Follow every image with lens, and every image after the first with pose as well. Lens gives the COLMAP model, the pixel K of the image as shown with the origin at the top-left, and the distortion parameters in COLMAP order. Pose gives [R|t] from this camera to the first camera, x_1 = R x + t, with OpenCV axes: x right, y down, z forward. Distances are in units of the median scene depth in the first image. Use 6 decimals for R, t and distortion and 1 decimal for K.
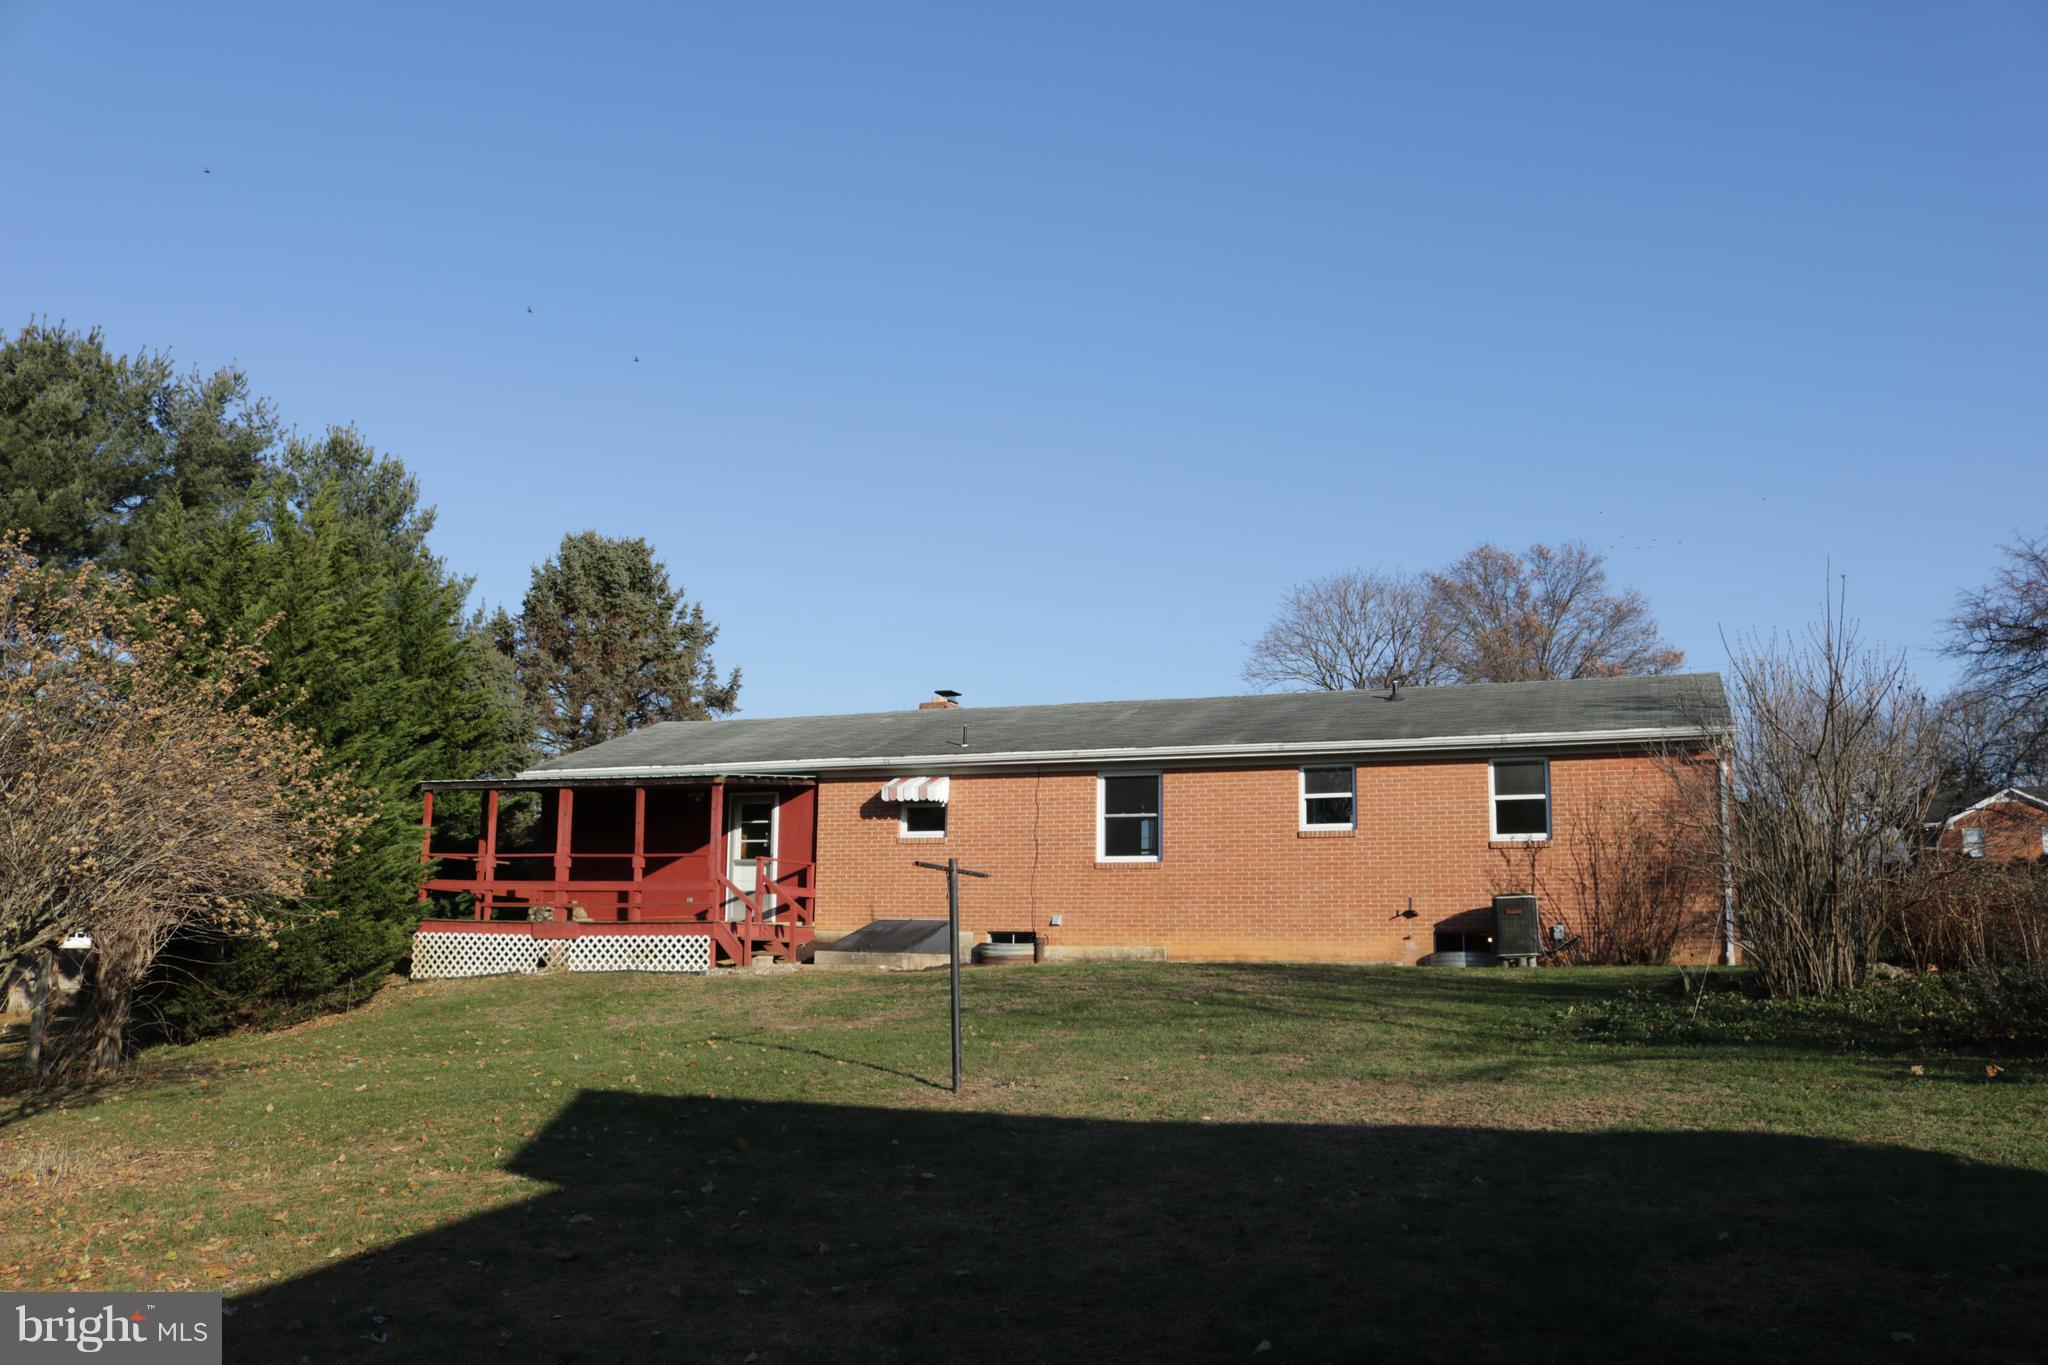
lens RADIAL K [[1699.5, 0, 1044.2], [0, 1699.5, 665.9], [0, 0, 1]] dist [-0.142635, 0.116832]
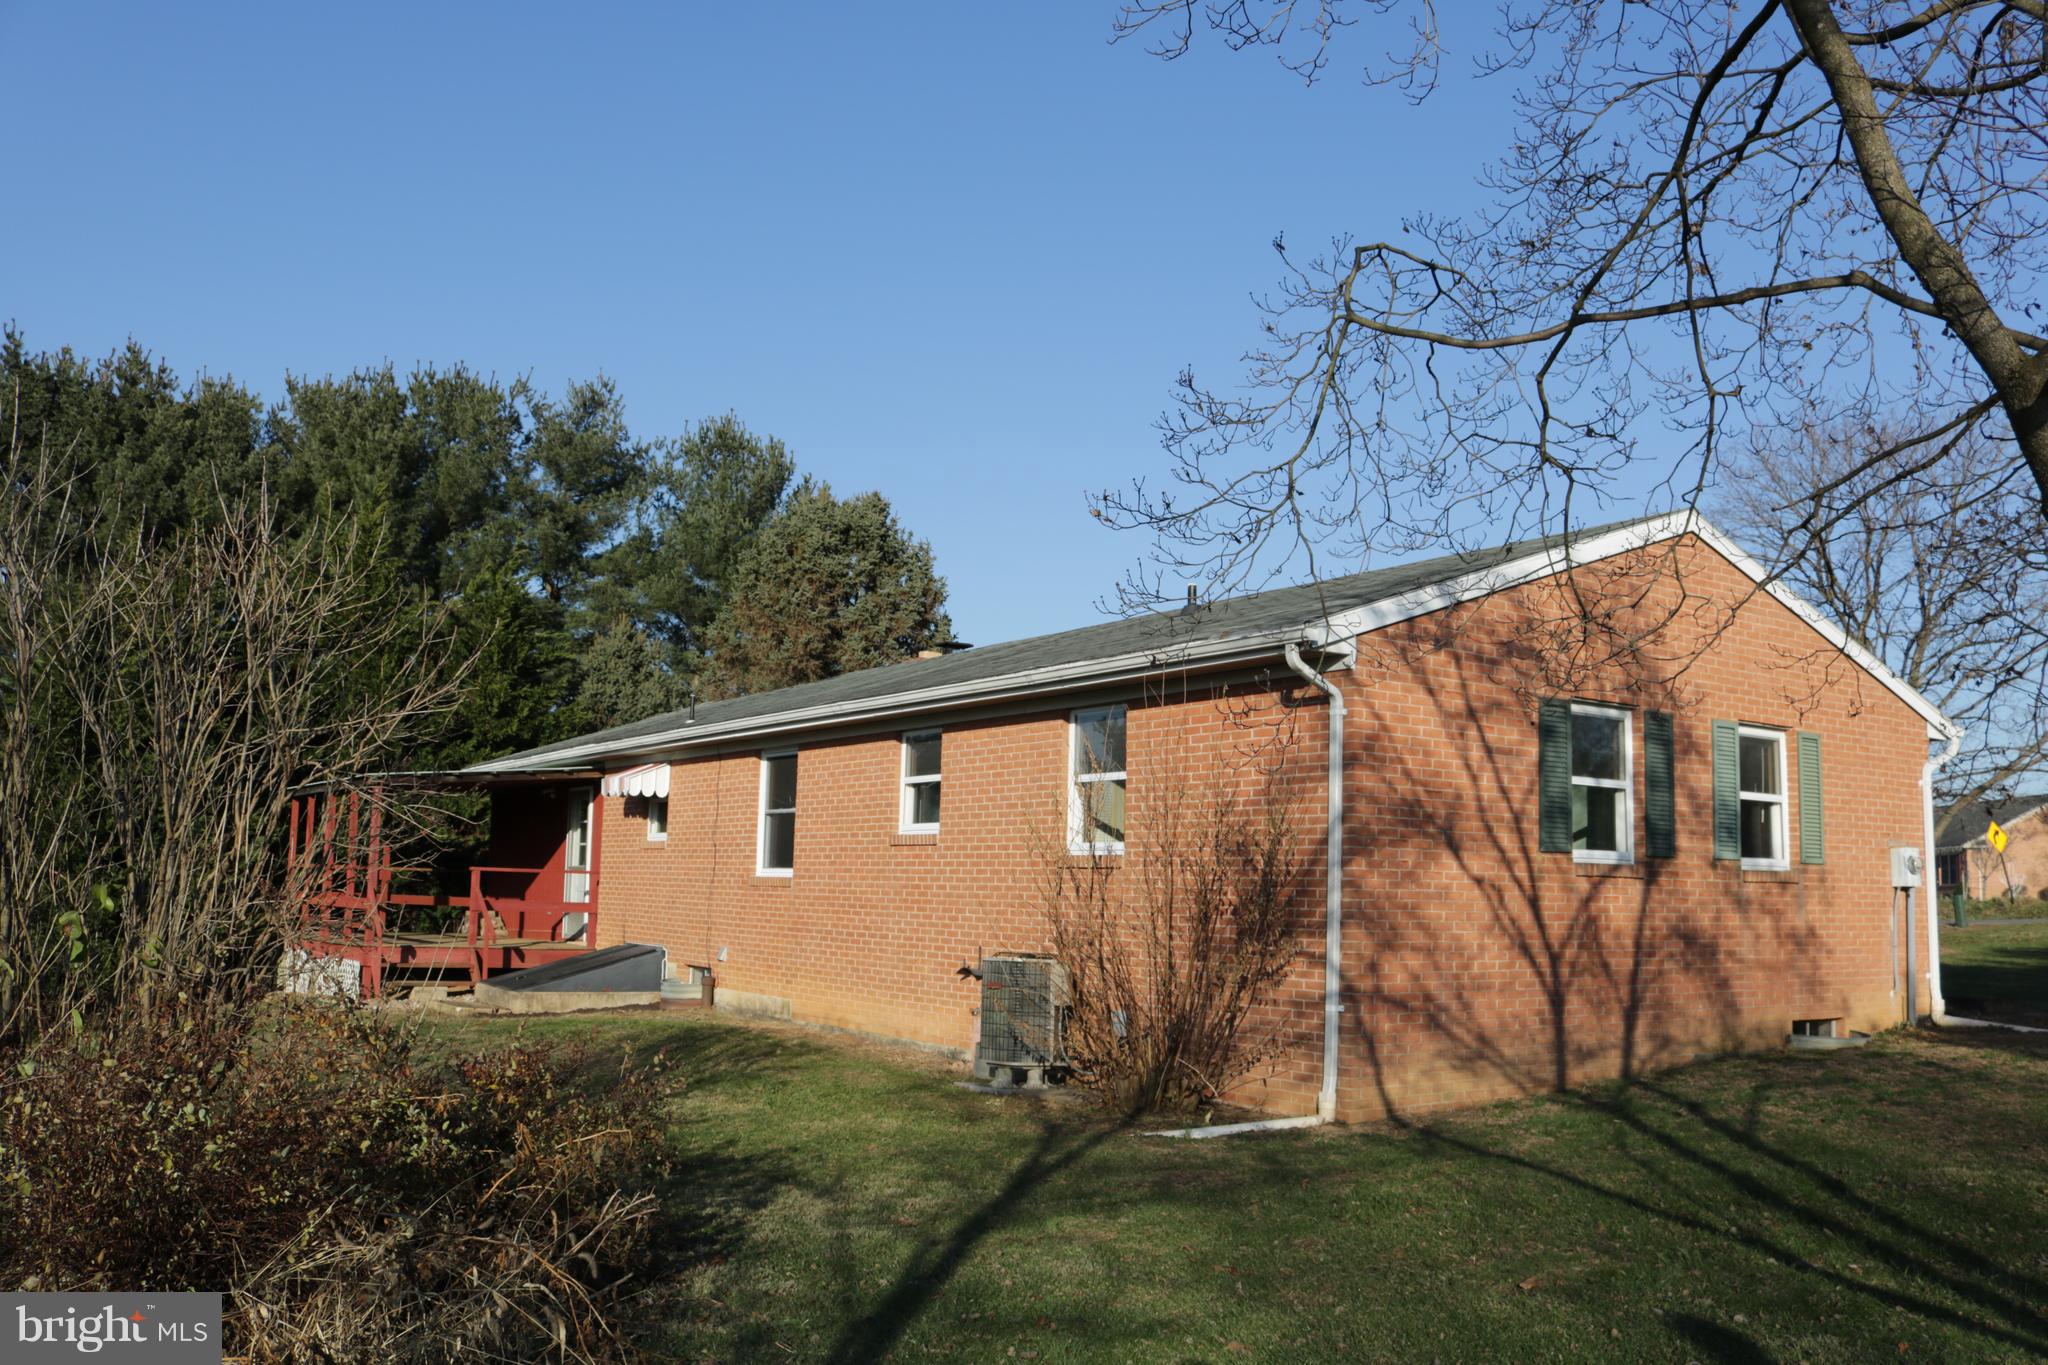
lens RADIAL K [[1699.5, 0, 1027.6], [0, 1699.5, 686.9], [0, 0, 1]] dist [-0.142635, 0.116832]
pose [[0.815304, -0.063510, -0.575540, 0.574288], [0.088149, 0.995995, 0.014964, 0.036661], [0.572284, -0.062934, 0.817637, 0.507733]]
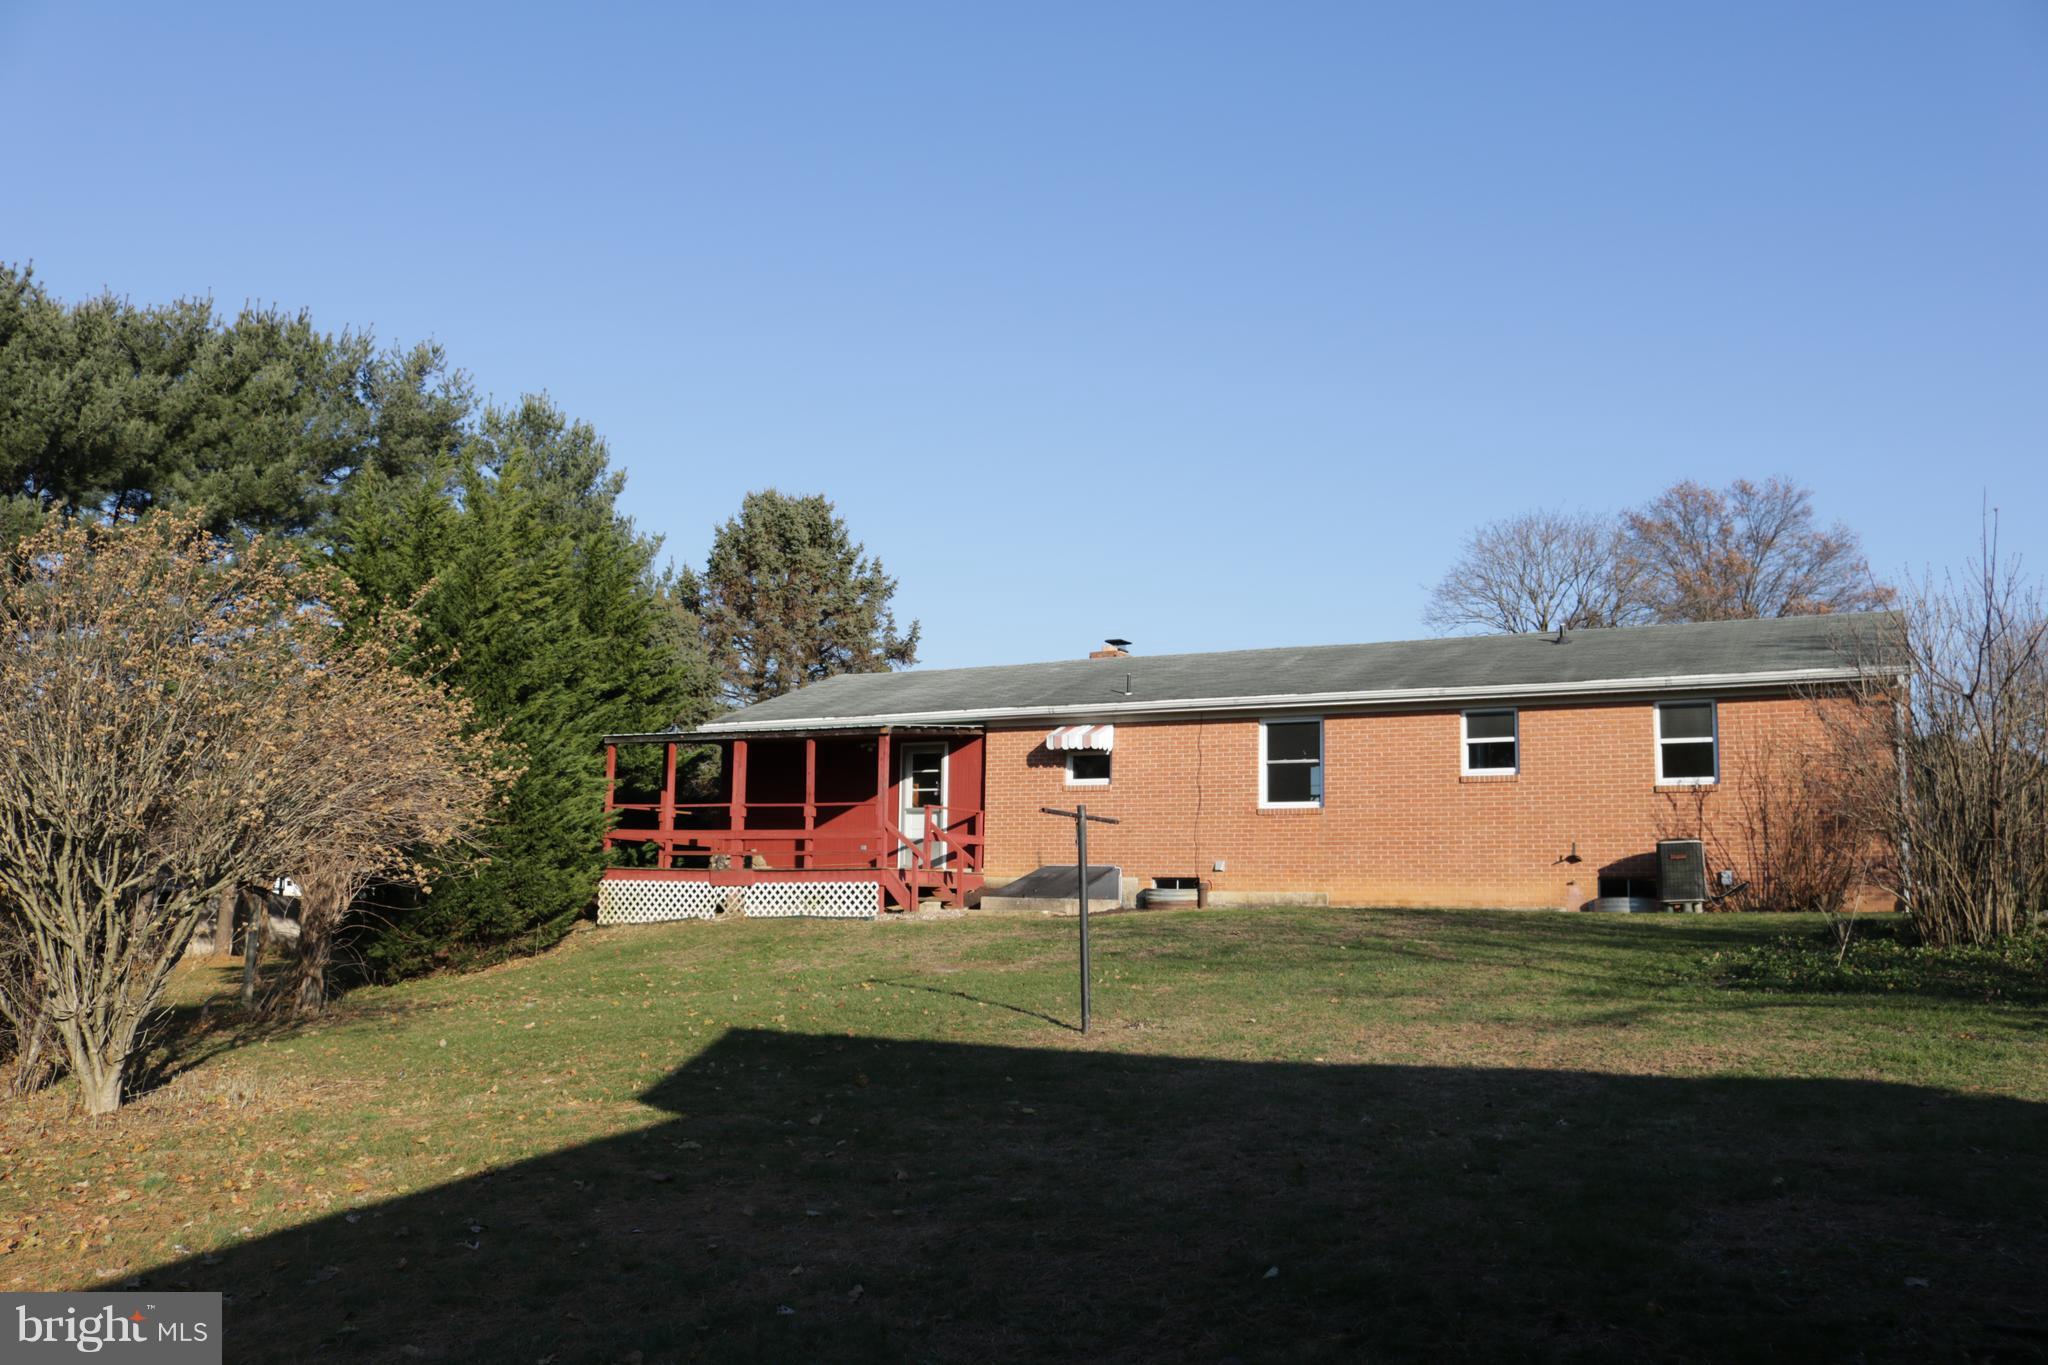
lens RADIAL K [[1699.5, 0, 1044.2], [0, 1699.5, 673.7], [0, 0, 1]] dist [-0.142635, 0.116832]
pose [[0.992766, -0.013040, -0.119354, 0.026848], [0.017241, 0.999265, 0.034231, -0.000488], [0.118820, -0.036041, 0.992262, -0.008373]]
